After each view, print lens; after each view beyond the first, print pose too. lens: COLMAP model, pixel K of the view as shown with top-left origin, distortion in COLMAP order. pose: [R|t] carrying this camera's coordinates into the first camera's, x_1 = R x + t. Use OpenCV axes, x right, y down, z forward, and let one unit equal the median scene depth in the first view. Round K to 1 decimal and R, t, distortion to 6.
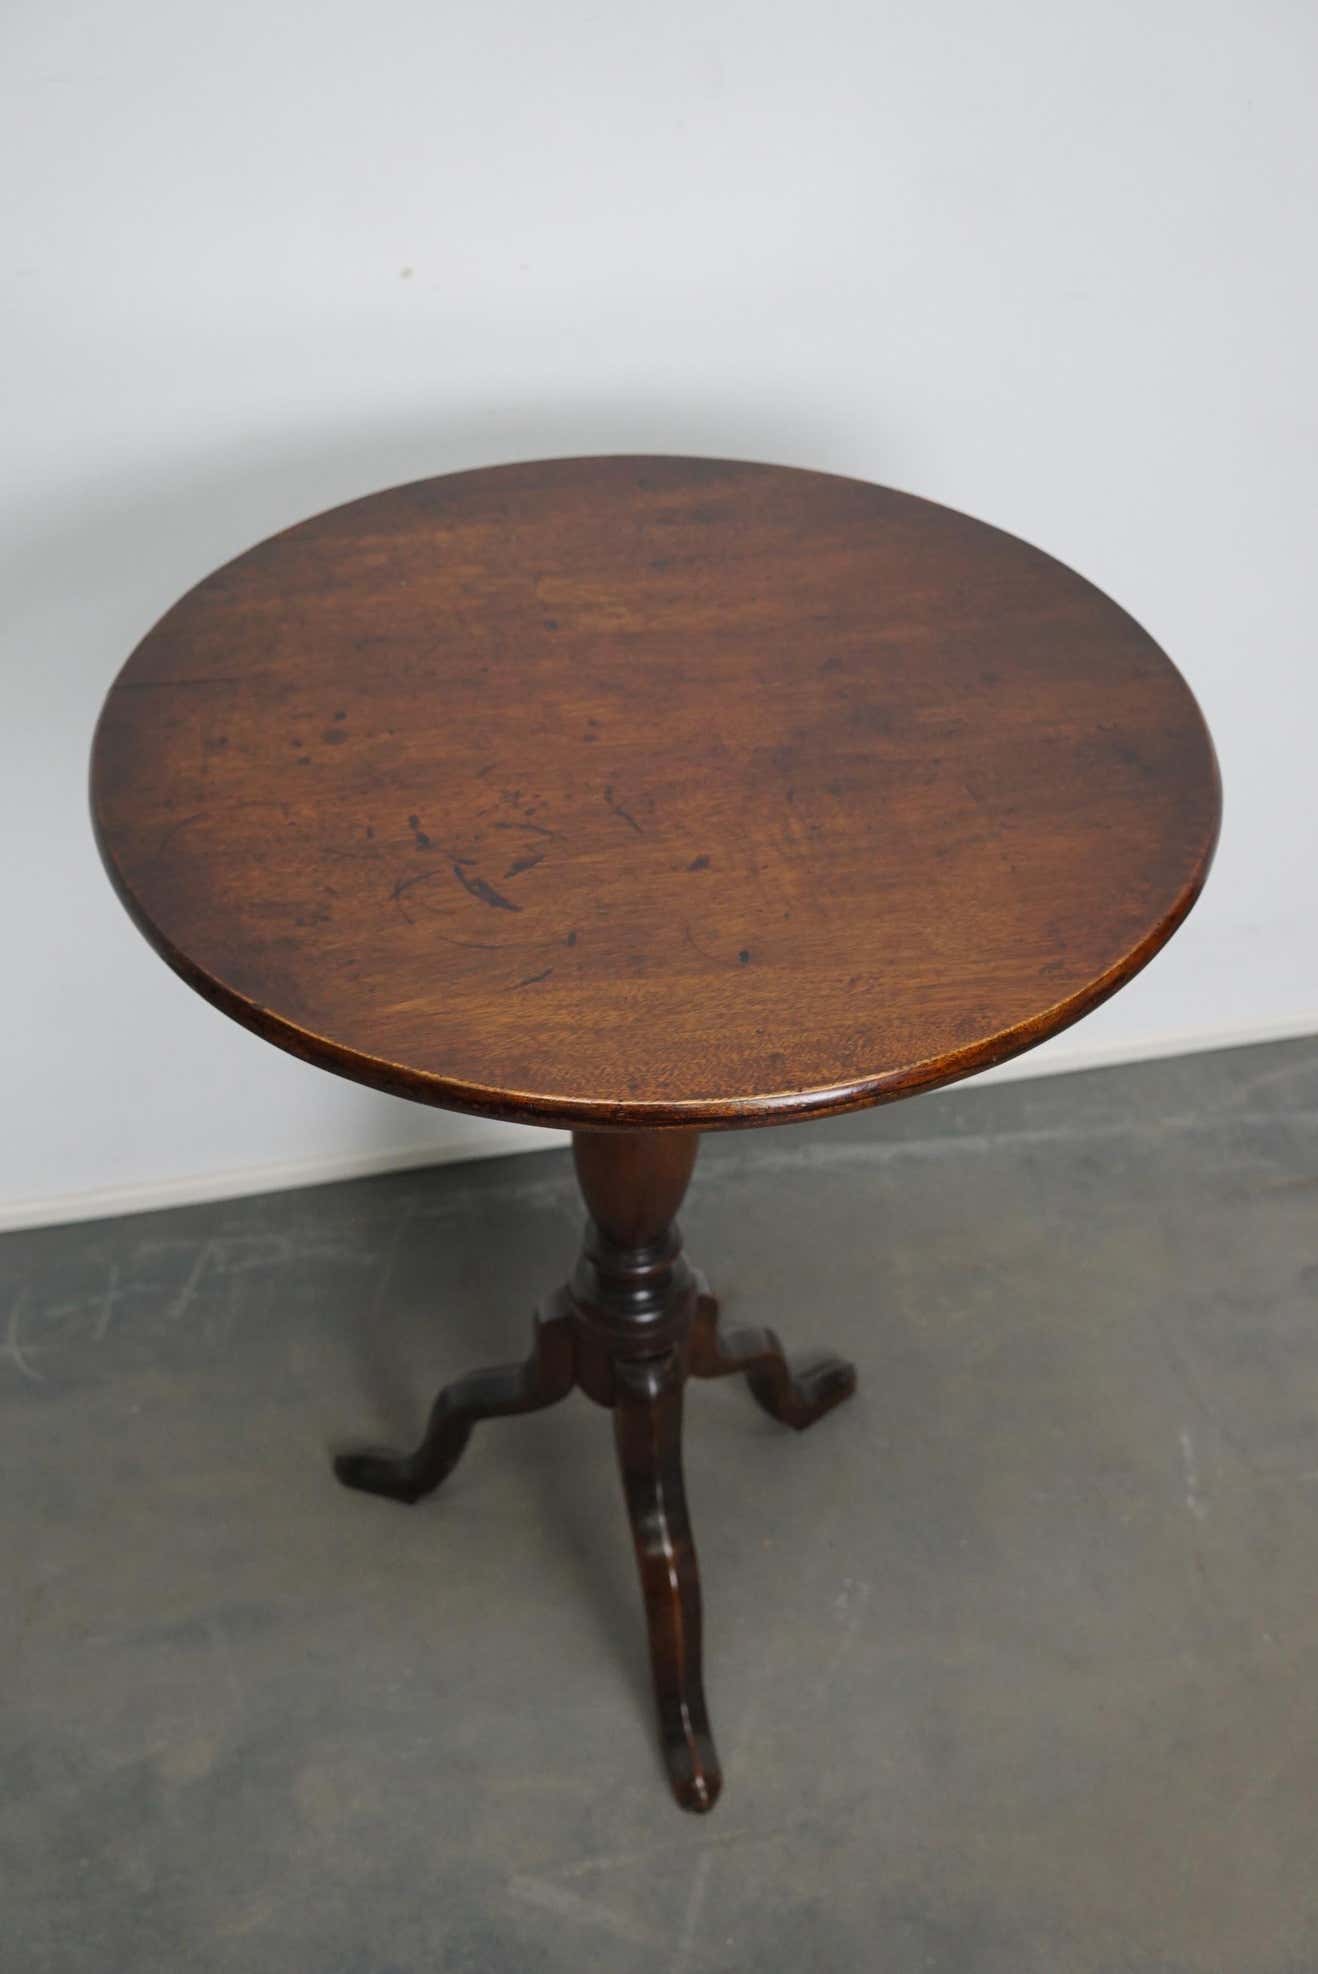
lens RADIAL K [[2577.2, 0, 643.6], [0, 2577.2, 980.4], [0, 0, 1]] dist [-0.096790, 0.000000]
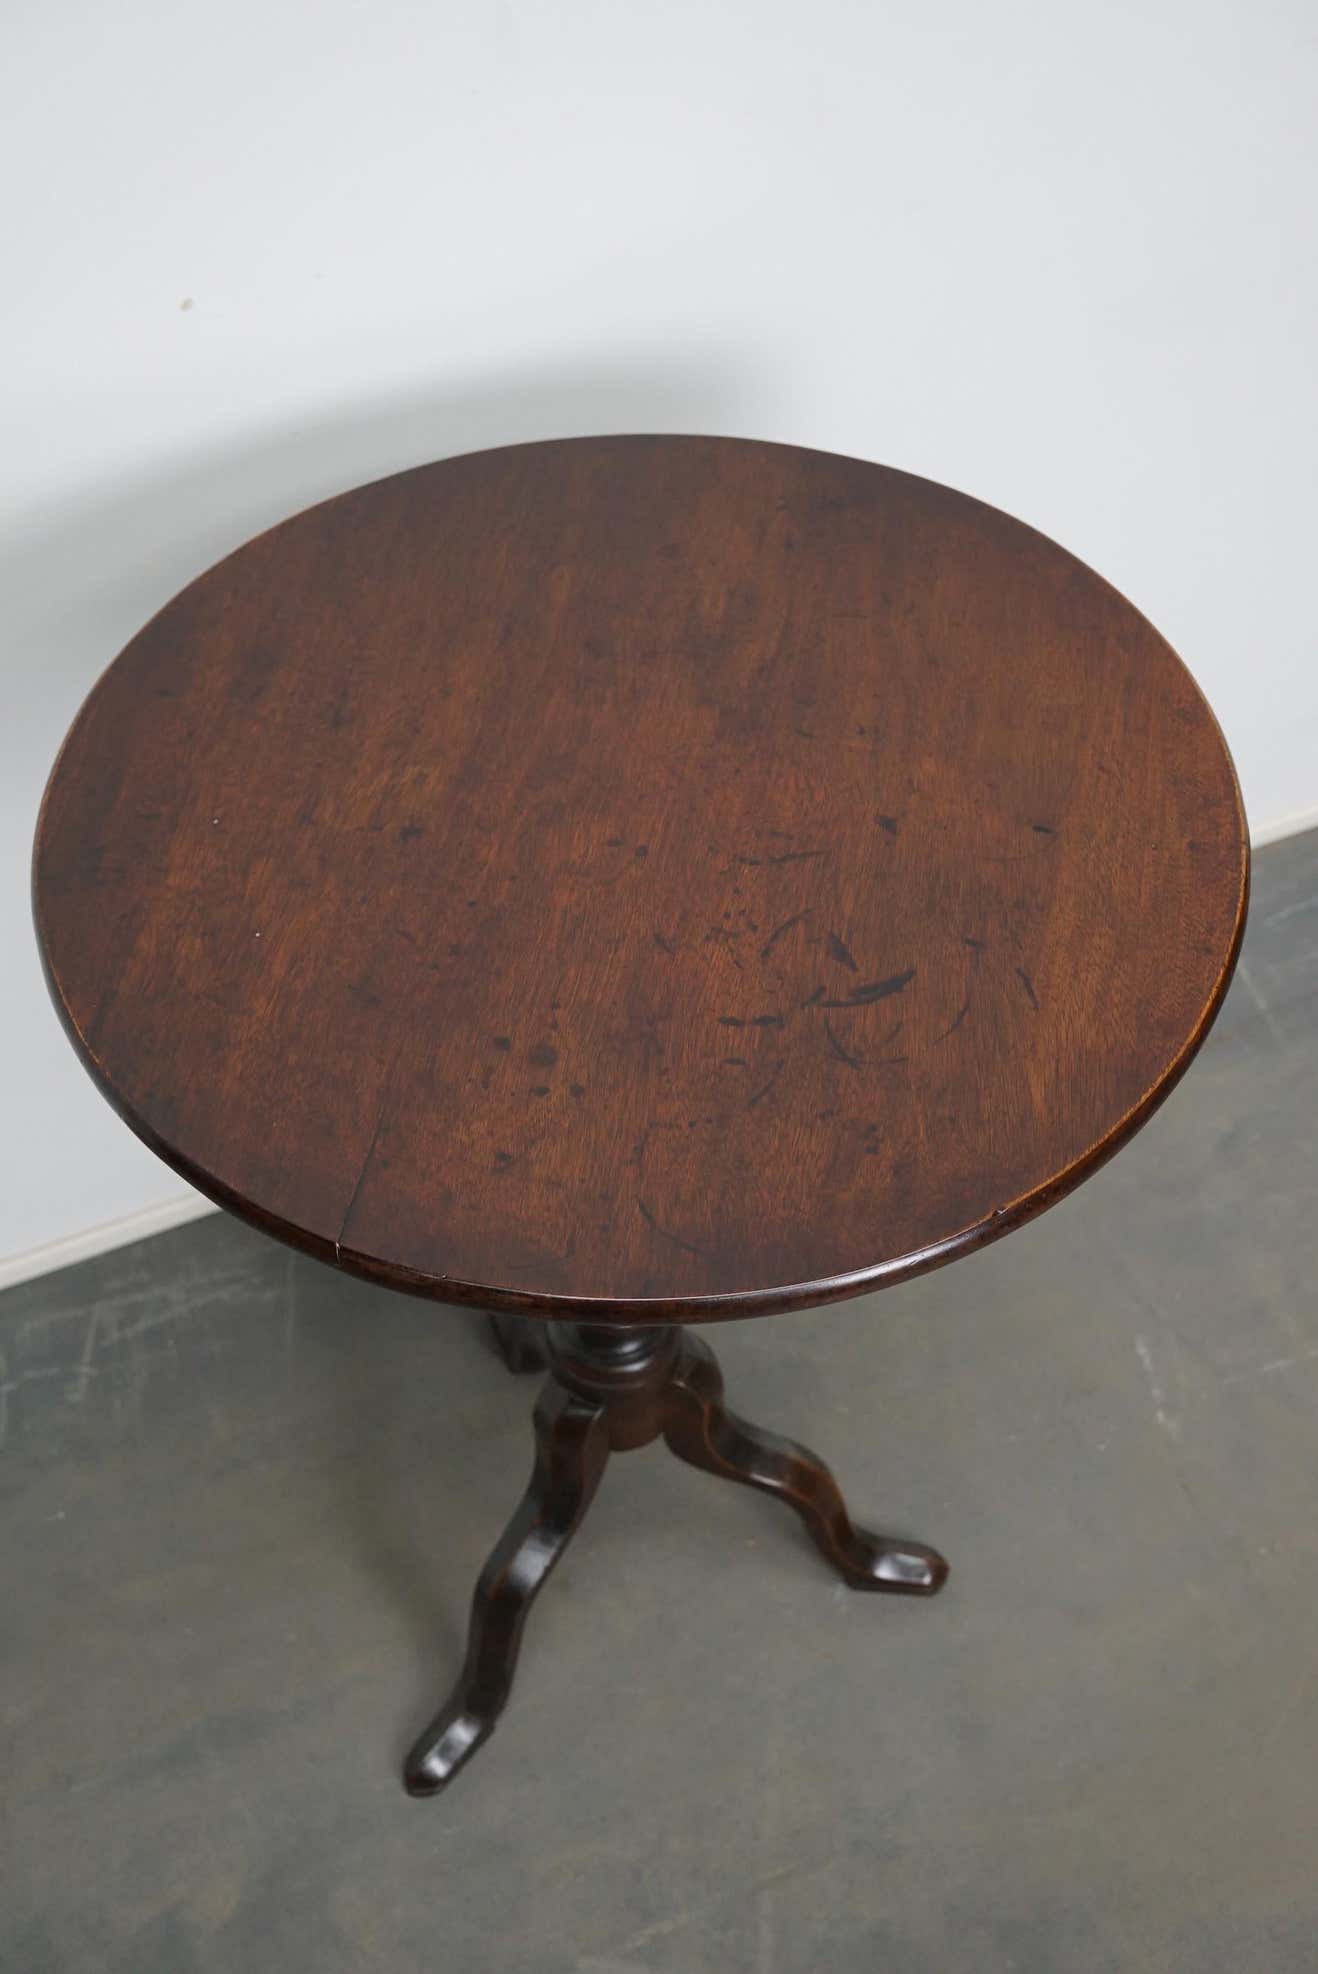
lens RADIAL K [[2577.2, 0, 672.8], [0, 2577.2, 984.2], [0, 0, 1]] dist [-0.096790, 0.000000]
pose [[0.329514, -0.719262, 0.611622, -0.541664], [0.621025, 0.653057, 0.433409, -0.402025], [-0.711160, 0.237018, 0.661872, 0.357083]]
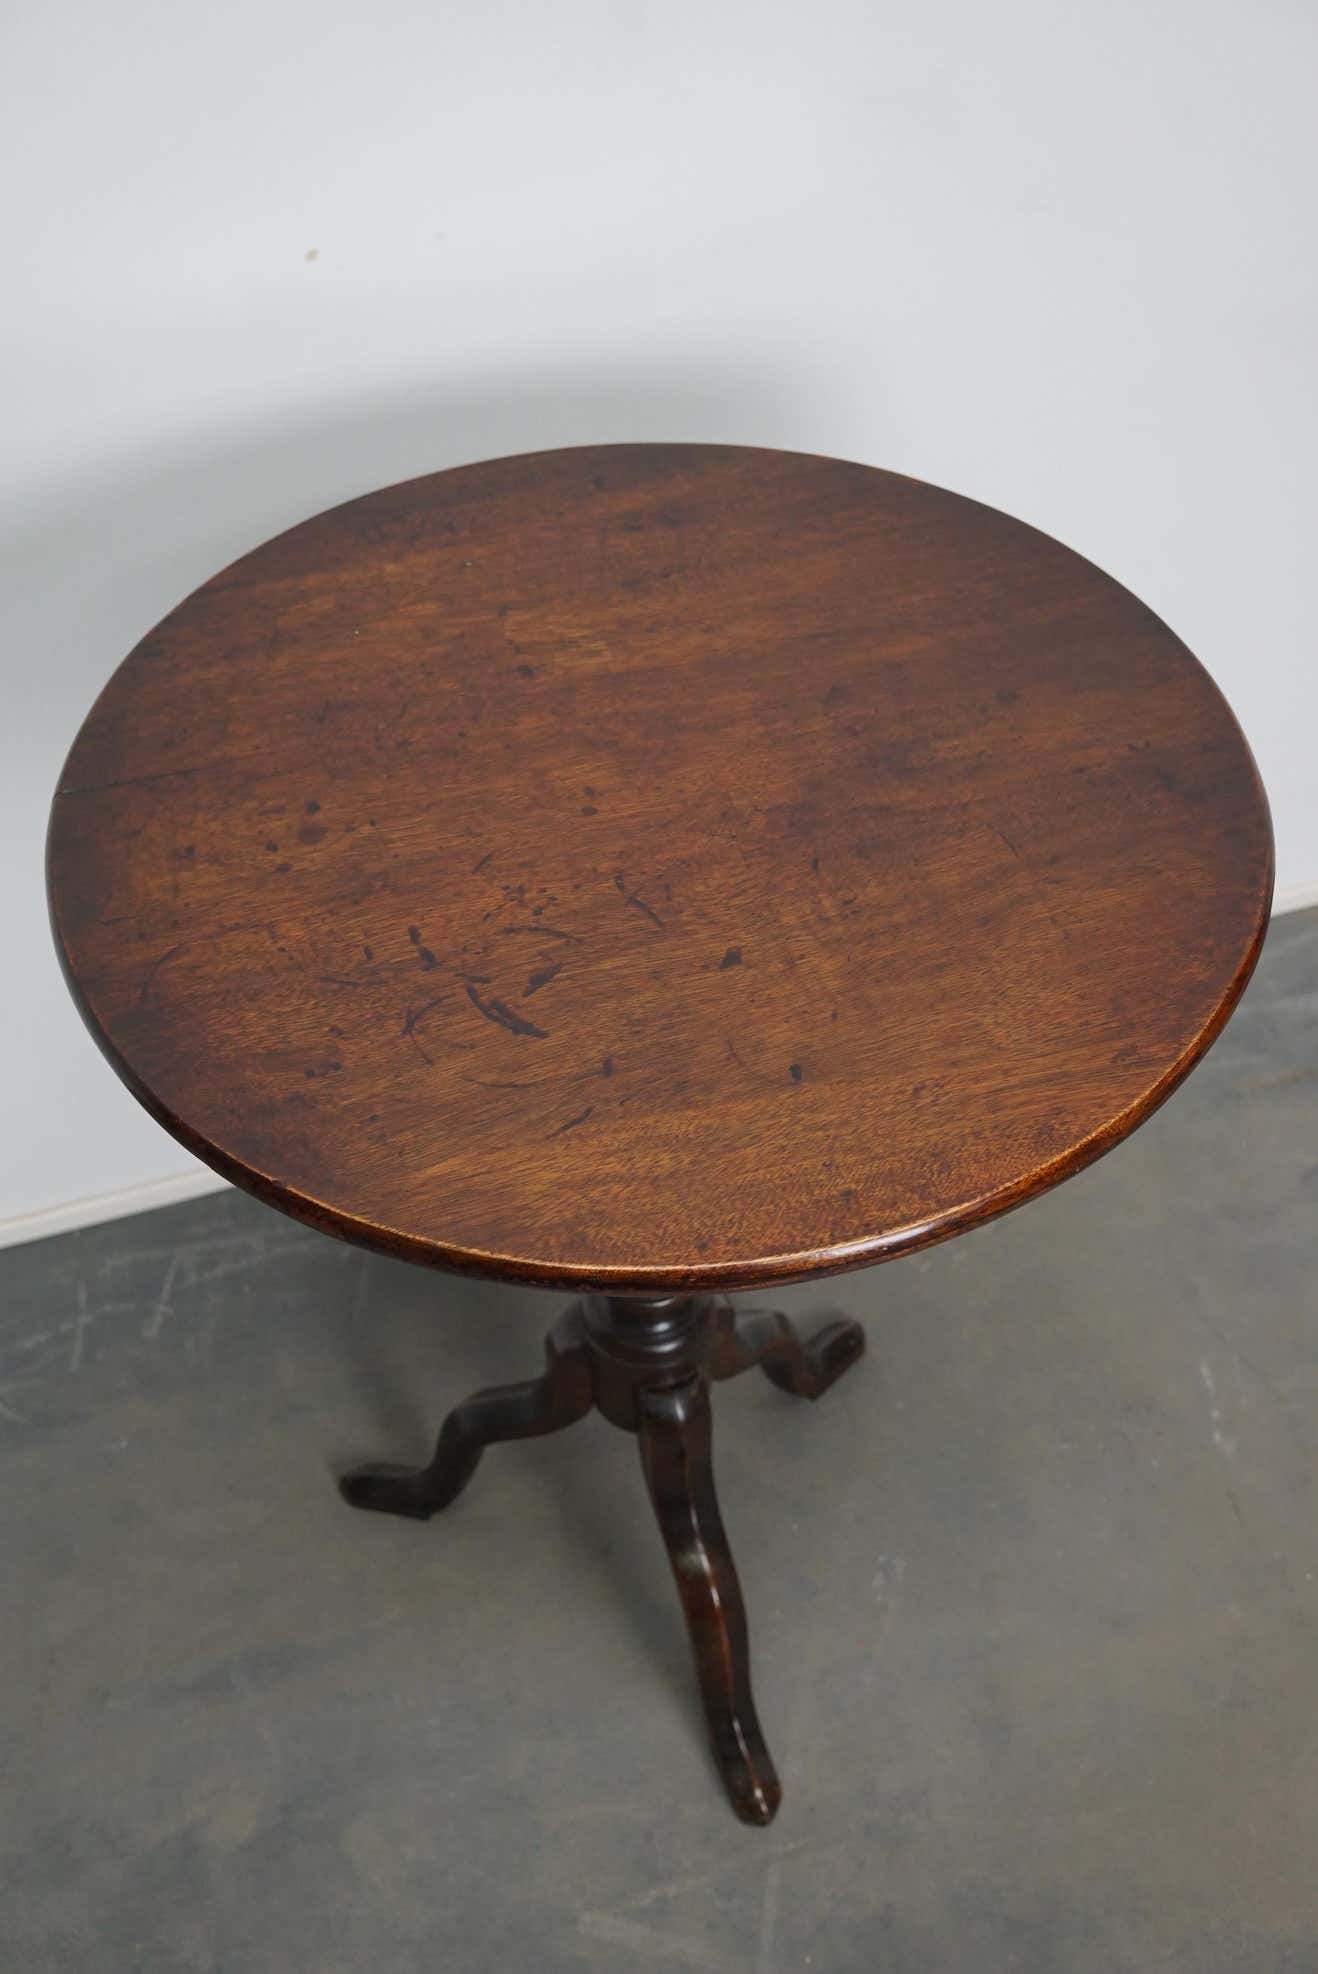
lens RADIAL K [[2577.2, 0, 640.9], [0, 2577.2, 985.7], [0, 0, 1]] dist [-0.096790, 0.000000]
pose [[0.994774, -0.090660, 0.046958, -0.045801], [0.085165, 0.990484, 0.108116, -0.116104], [-0.056313, -0.103551, 0.993029, 0.069650]]
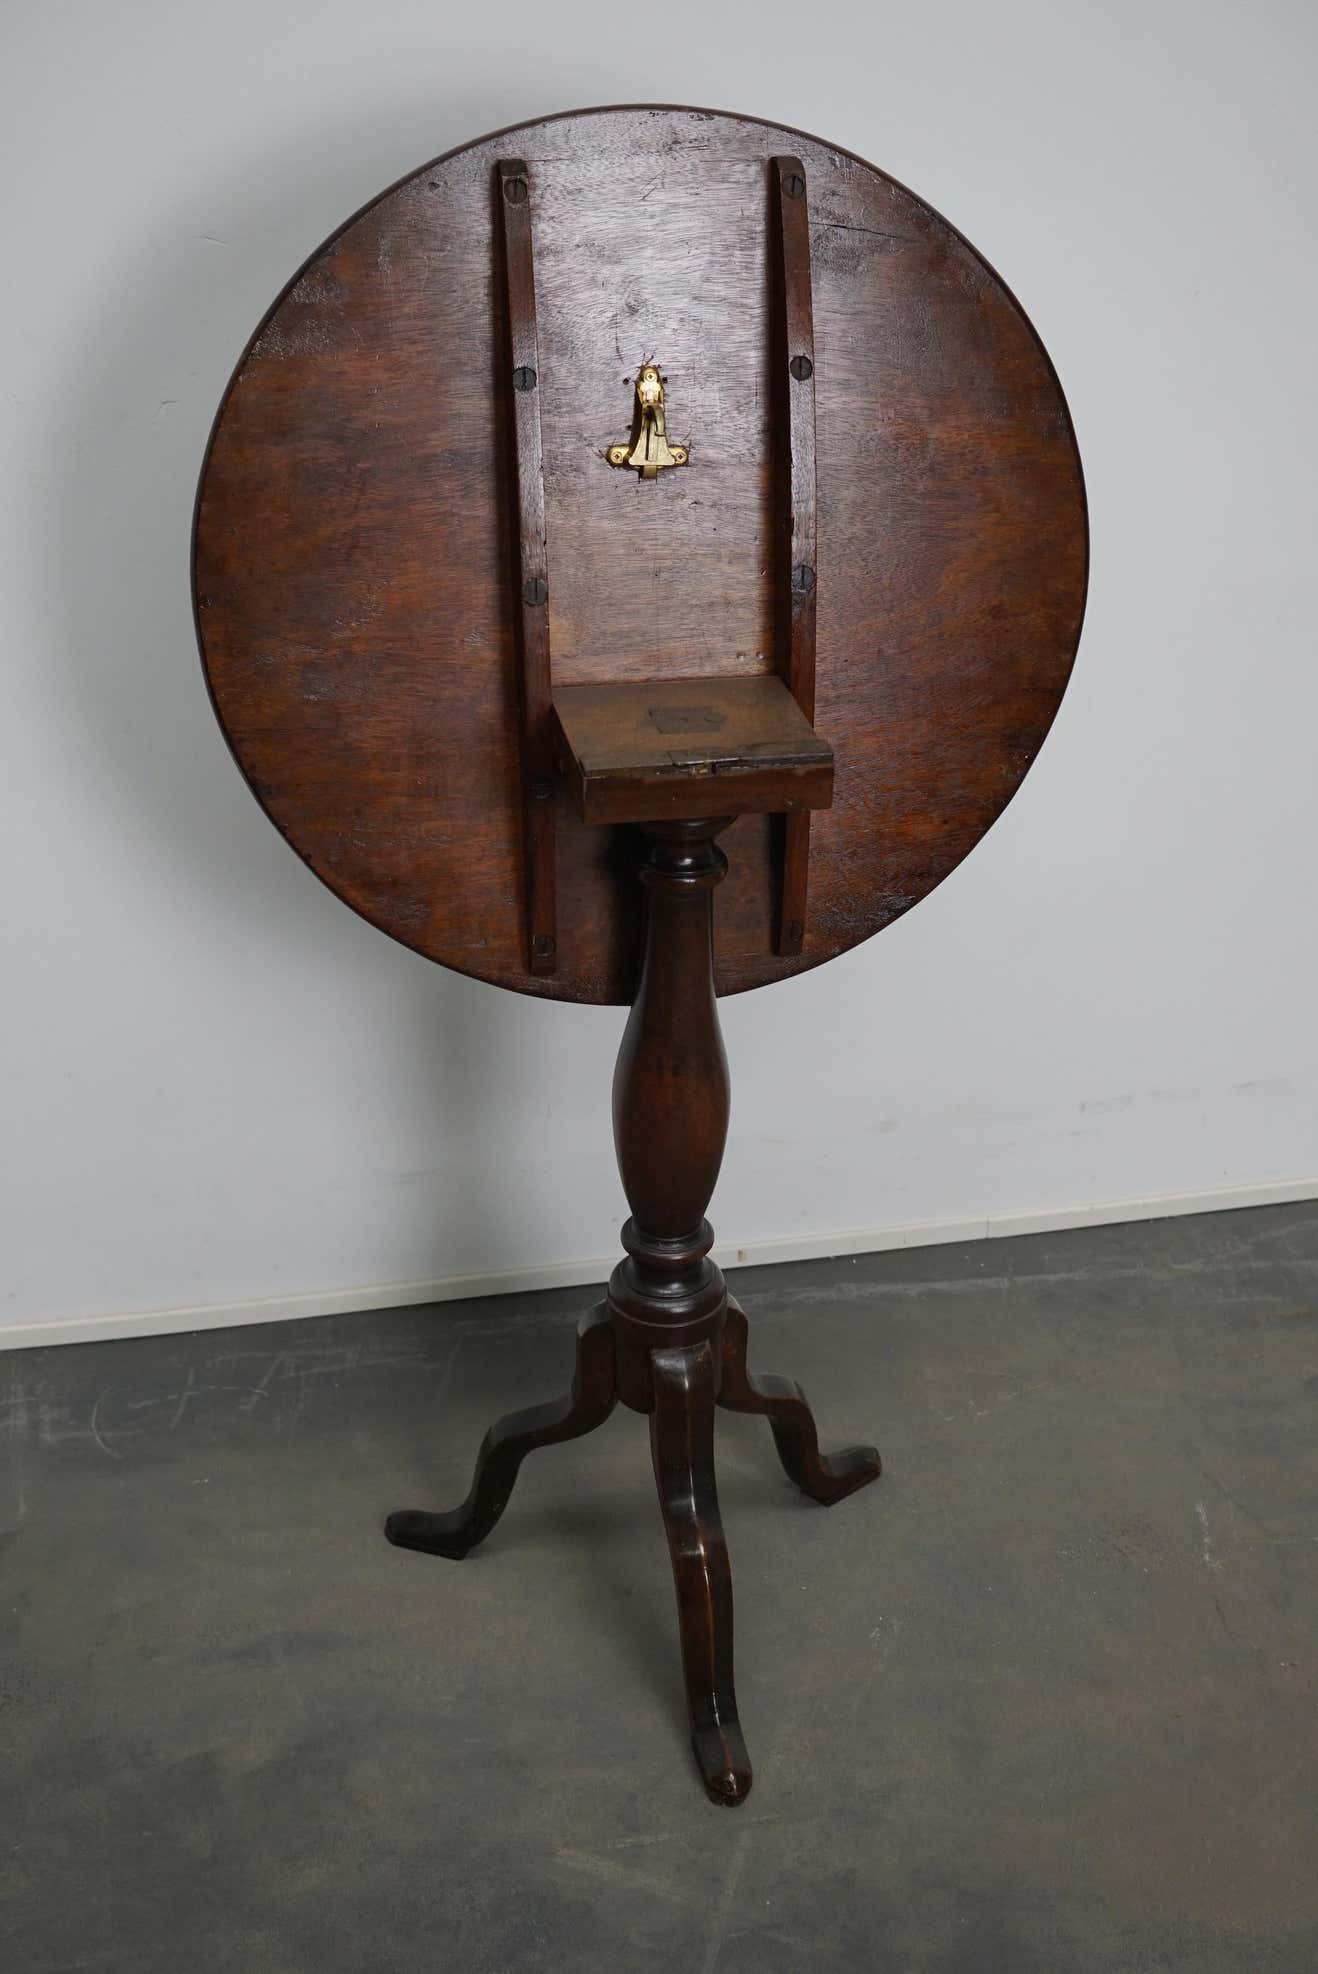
lens RADIAL K [[2577.2, 0, 636.3], [0, 2577.2, 923.9], [0, 0, 1]] dist [-0.096790, 0.000000]
pose [[0.999729, -0.003439, -0.023019, 0.006047], [-0.002456, 0.967918, -0.251256, 0.271695], [0.023145, 0.251245, 0.967647, -0.105369]]
